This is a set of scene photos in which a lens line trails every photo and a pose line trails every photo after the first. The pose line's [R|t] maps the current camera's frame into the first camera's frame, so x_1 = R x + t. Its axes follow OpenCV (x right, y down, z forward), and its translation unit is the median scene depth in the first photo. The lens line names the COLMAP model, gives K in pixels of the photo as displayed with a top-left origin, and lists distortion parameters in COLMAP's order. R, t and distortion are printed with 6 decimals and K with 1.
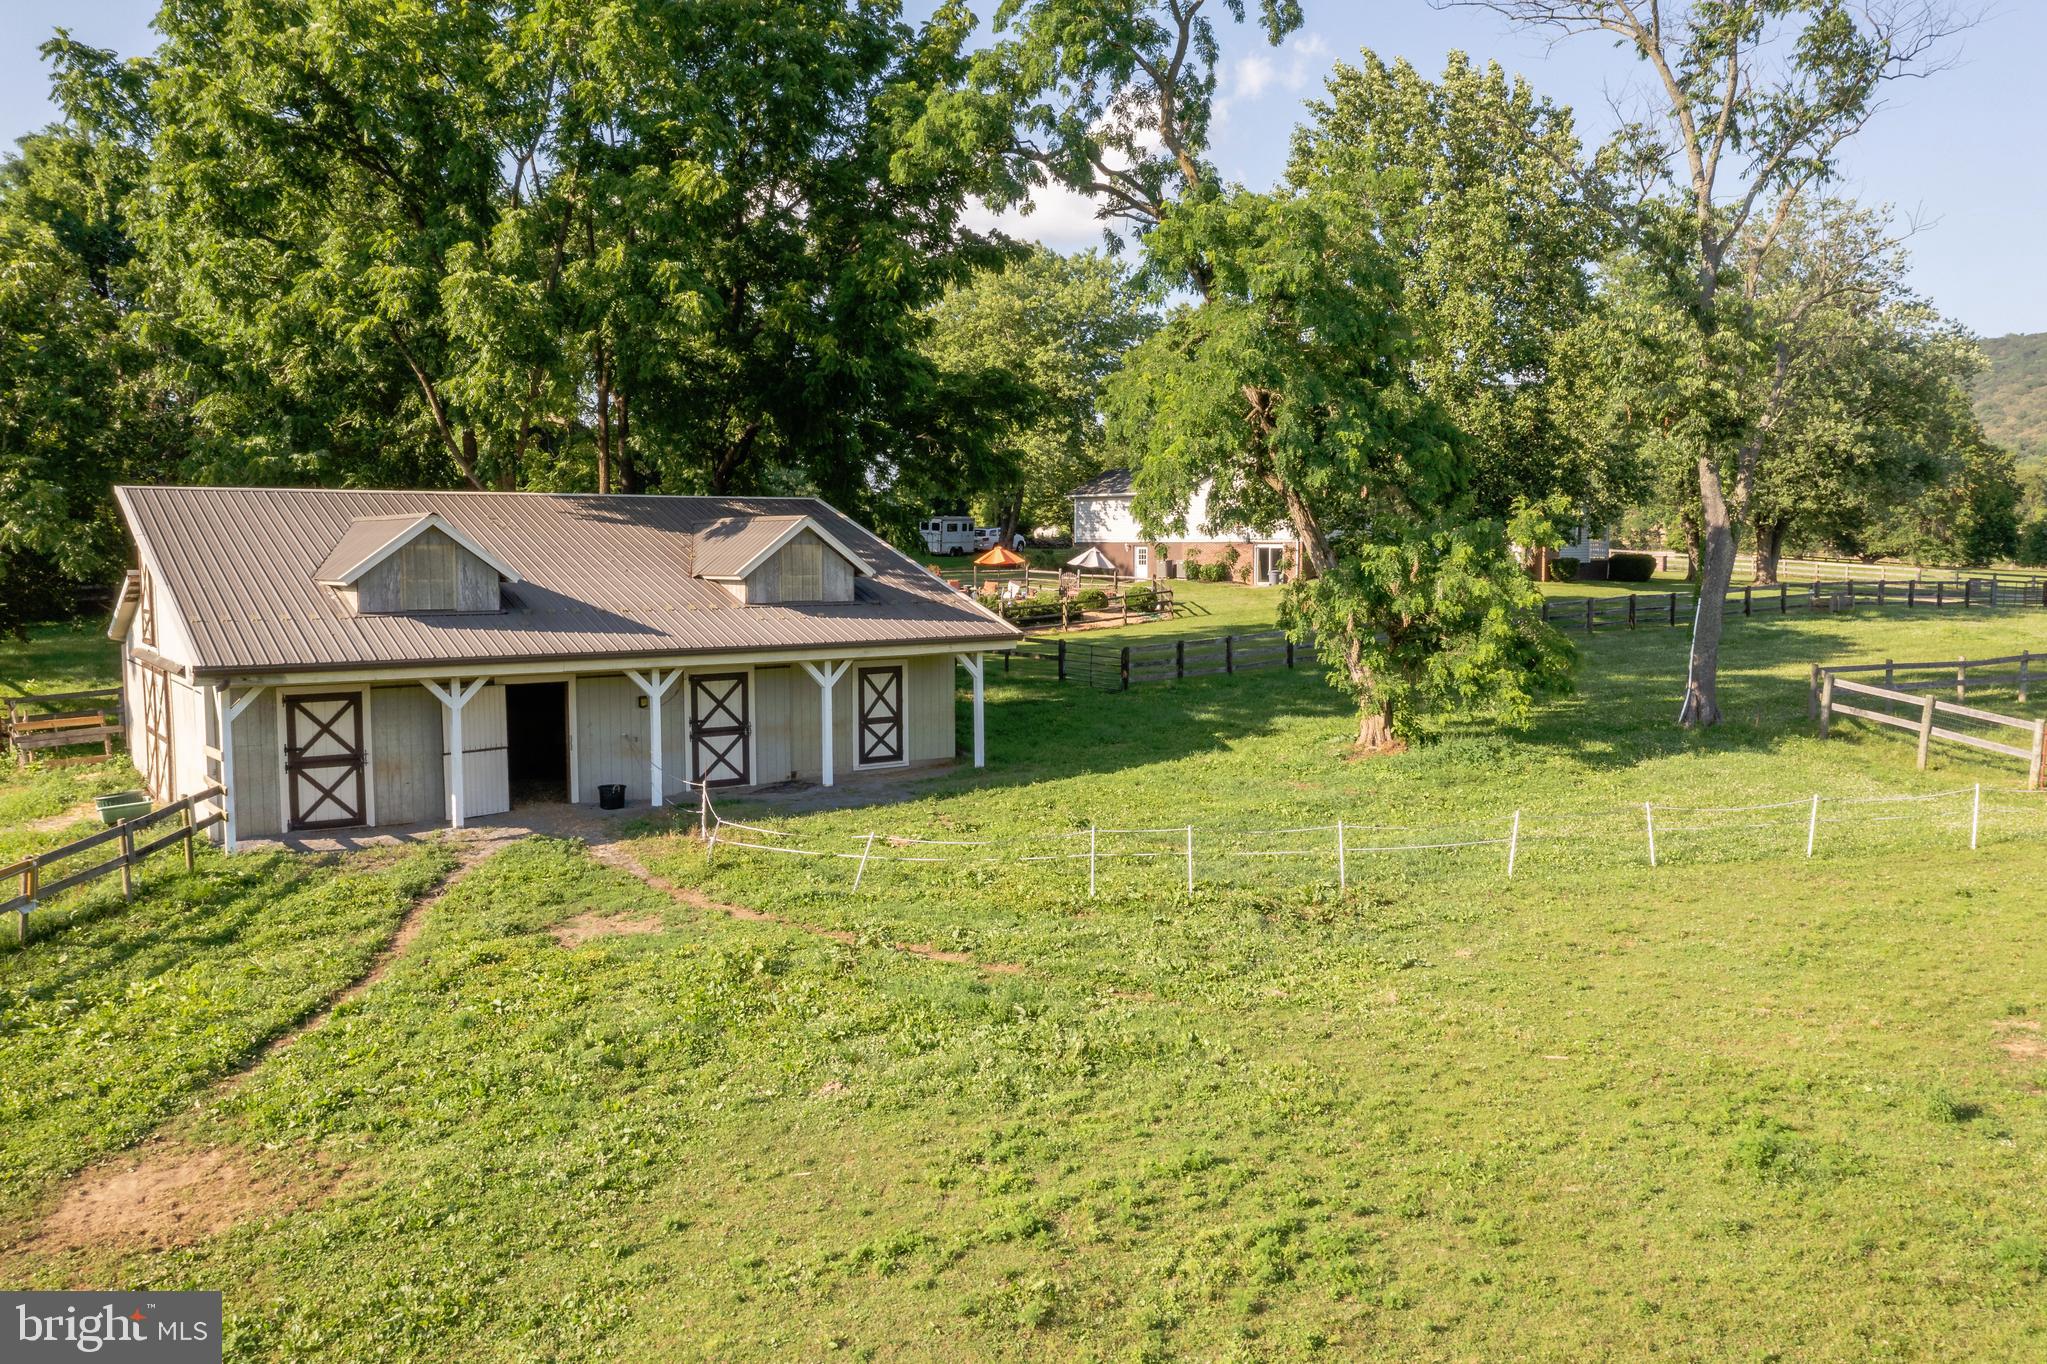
lens RADIAL K [[1603.2, 0, 1018.1], [0, 1603.2, 714.3], [0, 0, 1]] dist [-0.018609, -0.003526]
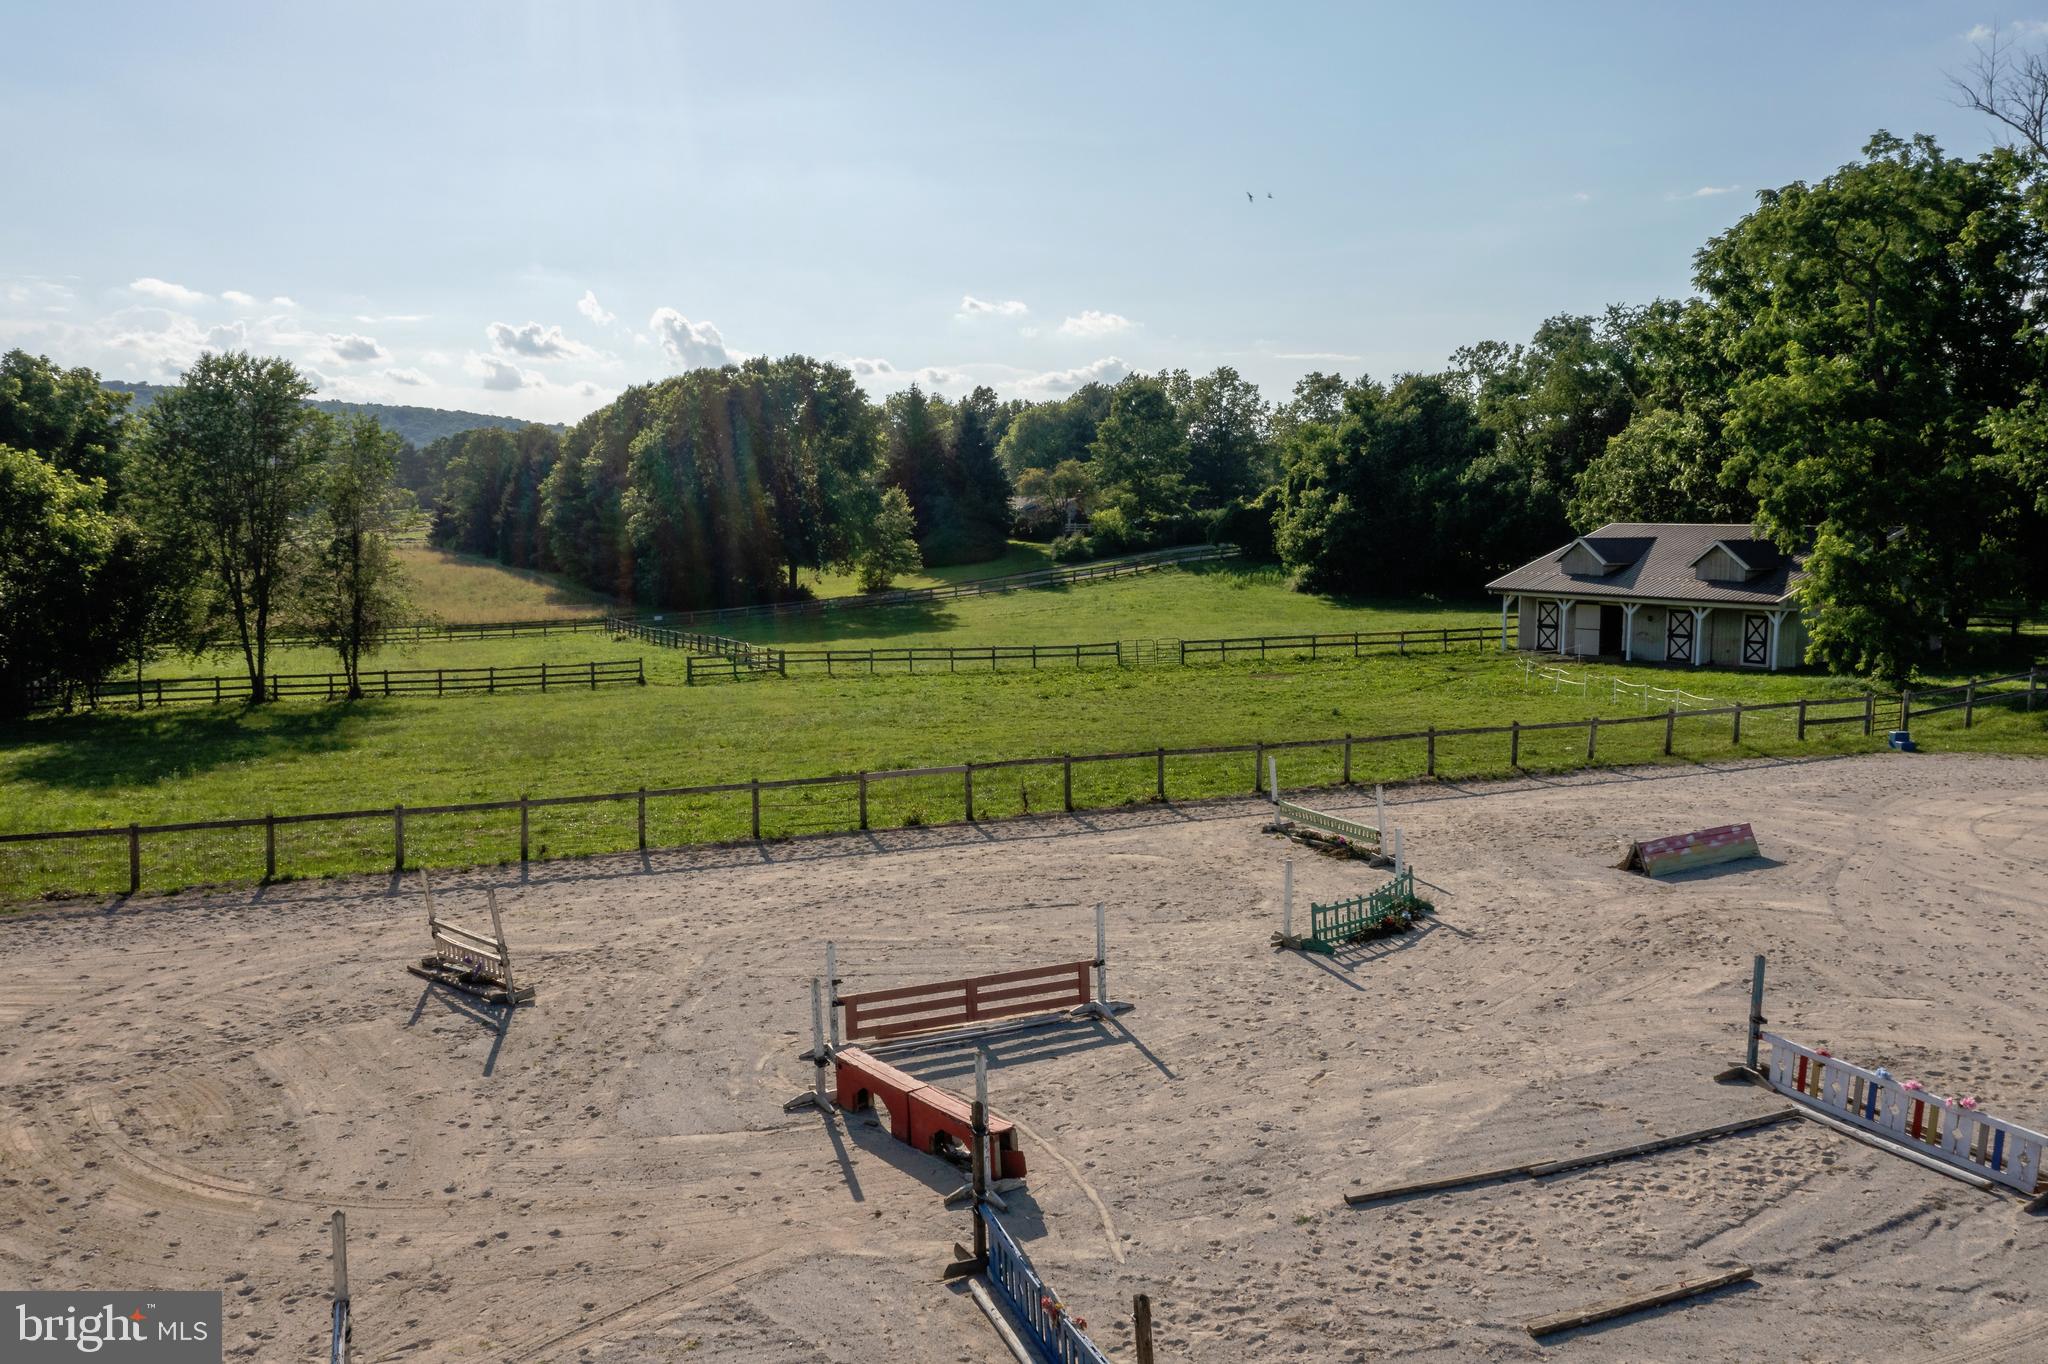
lens RADIAL K [[1603.9, 0, 1018.6], [0, 1603.9, 714.3], [0, 0, 1]] dist [-0.018609, -0.003526]
pose [[-0.058636, 0.123764, -0.990578, 2.127045], [-0.110757, 0.985352, 0.129667, -0.069850], [0.992116, 0.117316, -0.044070, 0.201721]]
